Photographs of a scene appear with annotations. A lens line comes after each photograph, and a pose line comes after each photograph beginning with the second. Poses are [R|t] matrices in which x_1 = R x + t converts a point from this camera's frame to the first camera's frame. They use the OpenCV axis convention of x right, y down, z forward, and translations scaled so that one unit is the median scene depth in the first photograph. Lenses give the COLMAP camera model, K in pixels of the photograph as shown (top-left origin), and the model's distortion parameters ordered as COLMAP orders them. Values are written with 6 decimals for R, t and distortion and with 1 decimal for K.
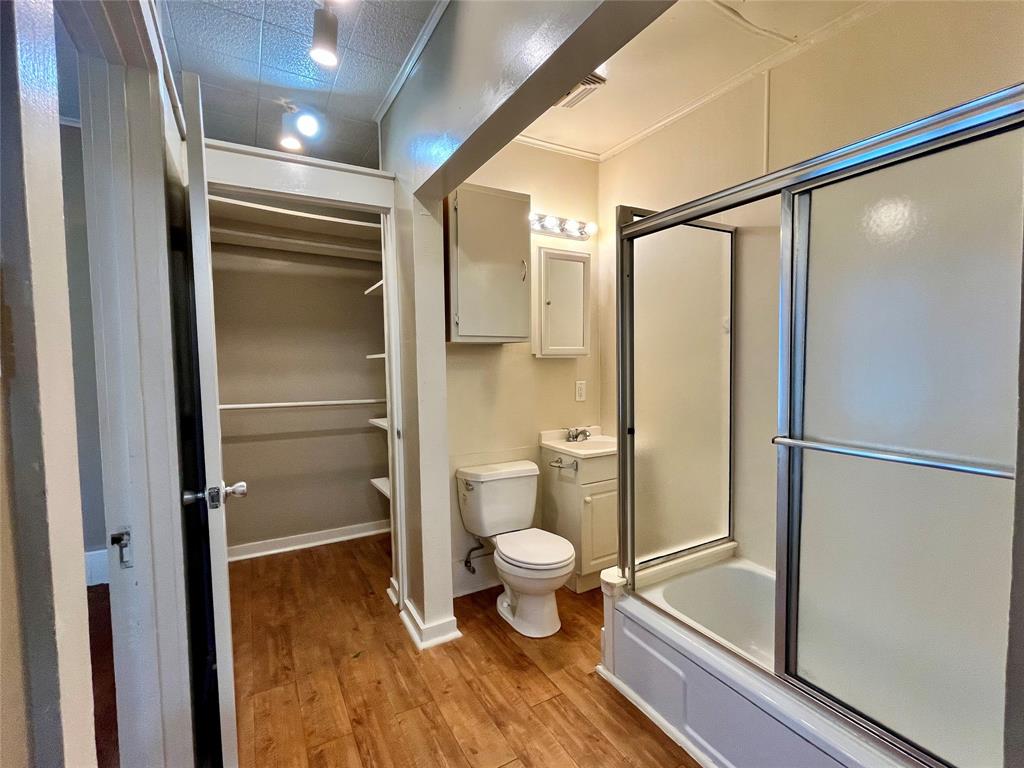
lens RADIAL K [[463.2, 0, 507.6], [0, 463.2, 385.9], [0, 0, 1]] dist [-0.000834, 0.000411]
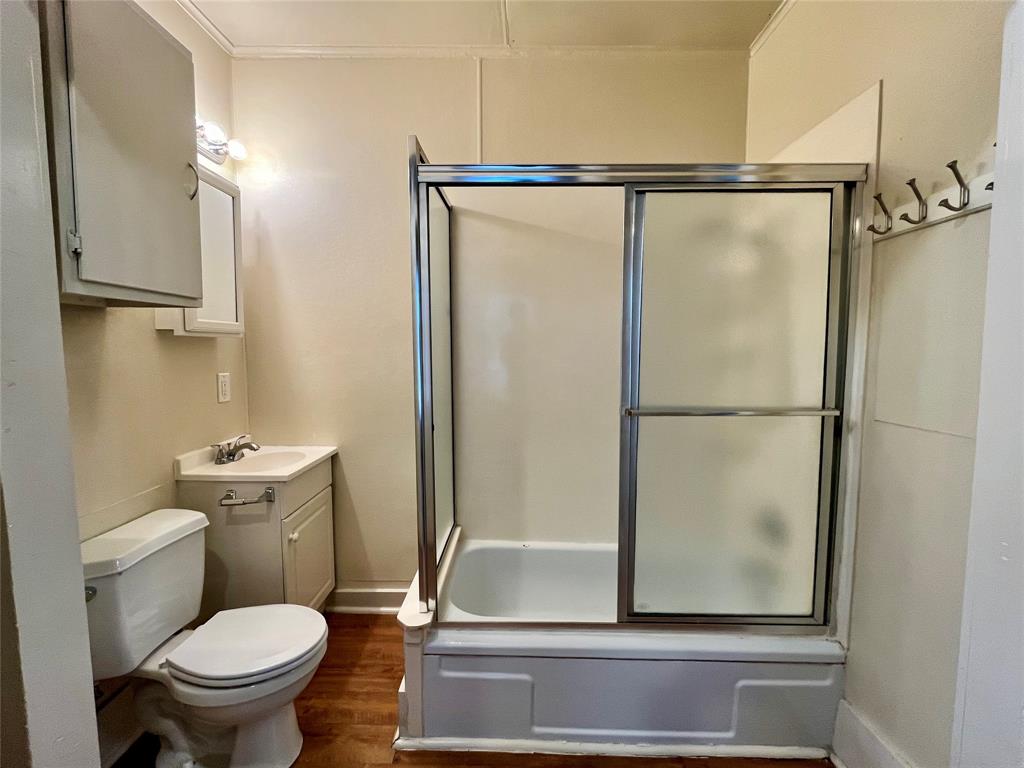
lens RADIAL K [[463.2, 0, 513.1], [0, 463.2, 384.1], [0, 0, 1]] dist [-0.000834, 0.000411]
pose [[0.504232, -0.059947, 0.861485, -0.270622], [0.043424, 0.998086, 0.044036, -0.006305], [-0.862476, 0.015205, 0.505870, 0.364343]]
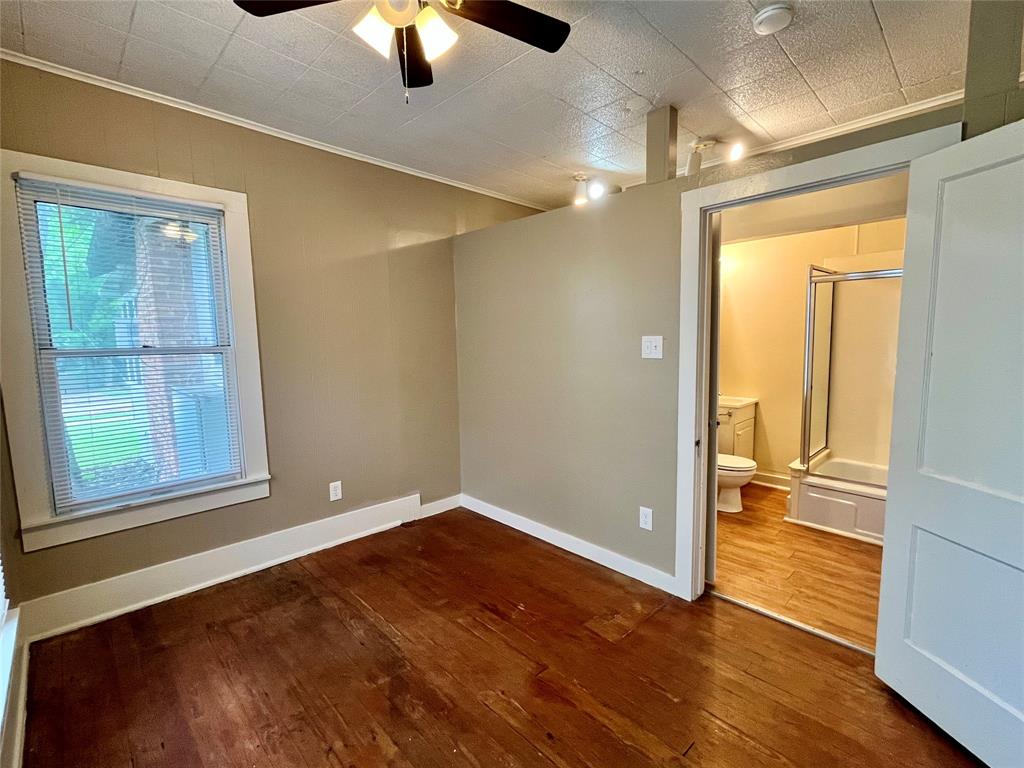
lens RADIAL K [[463.2, 0, 511.6], [0, 463.2, 387.7], [0, 0, 1]] dist [-0.000834, 0.000411]
pose [[0.968869, -0.035803, 0.244970, -1.039302], [0.023598, 0.998338, 0.052580, -0.018370], [-0.246445, -0.045163, 0.968104, -0.380822]]
